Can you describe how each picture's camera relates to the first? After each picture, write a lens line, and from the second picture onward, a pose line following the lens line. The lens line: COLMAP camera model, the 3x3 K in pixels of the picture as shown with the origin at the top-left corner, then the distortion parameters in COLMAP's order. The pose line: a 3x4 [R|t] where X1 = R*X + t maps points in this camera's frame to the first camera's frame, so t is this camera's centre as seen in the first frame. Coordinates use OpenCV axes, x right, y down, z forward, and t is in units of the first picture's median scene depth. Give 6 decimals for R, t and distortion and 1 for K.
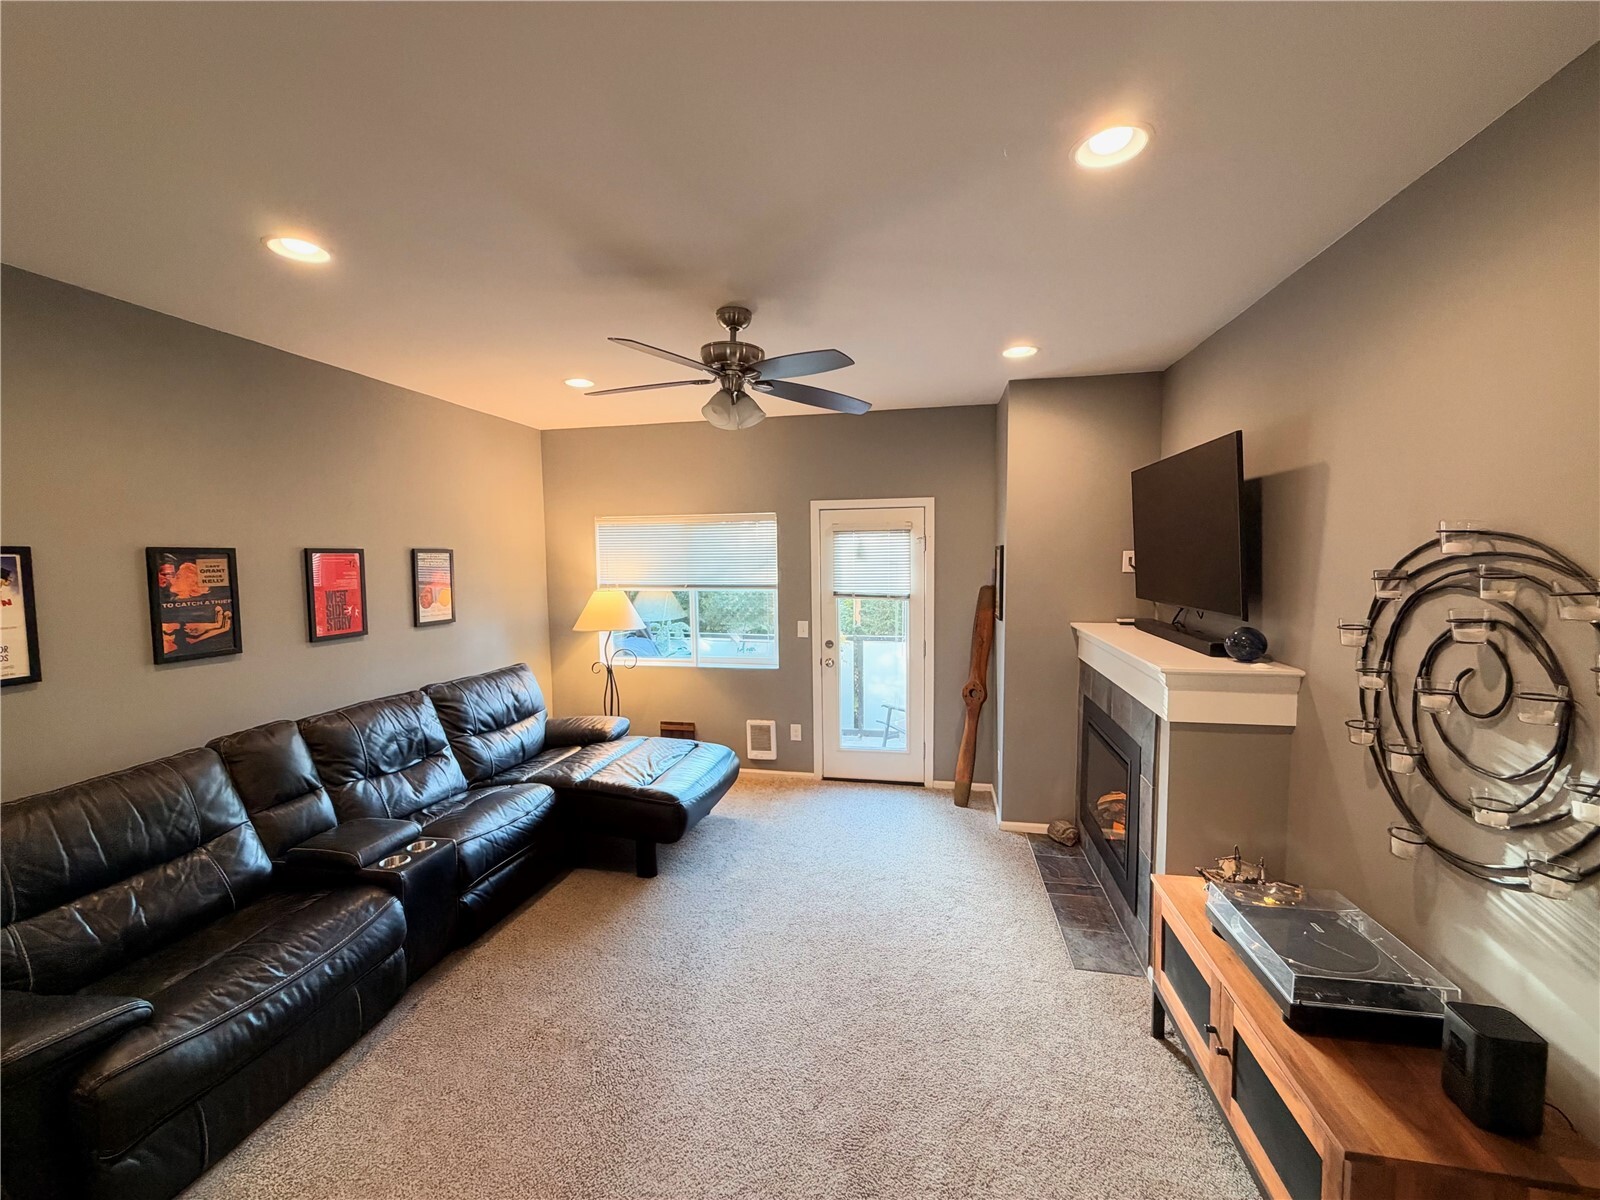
lens RADIAL K [[638.2, 0, 800.0], [0, 638.2, 600.0], [0, 0, 1]] dist [0.002553, 0.000166]
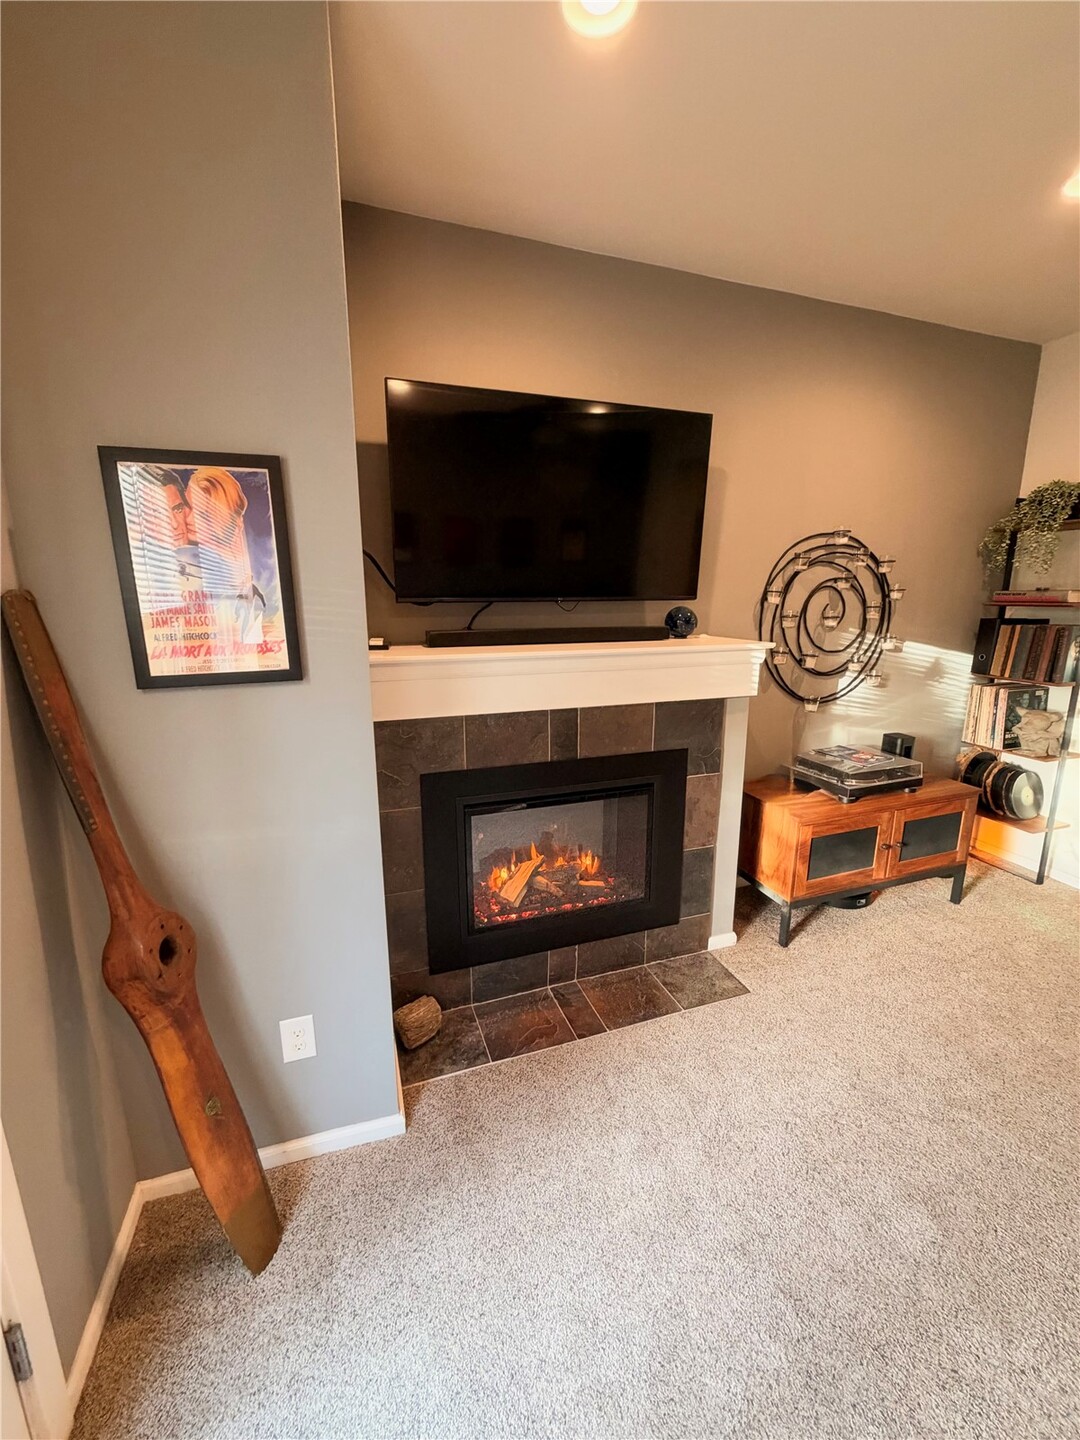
lens RADIAL K [[574.4, 0, 540.0], [0, 574.4, 720.0], [0, 0, 1]] dist [0.002553, 0.000166]
pose [[-0.508663, -0.167917, 0.844432, -0.072121], [0.071157, 0.969242, 0.235599, -0.025639], [-0.858020, 0.179928, -0.481069, 2.415058]]
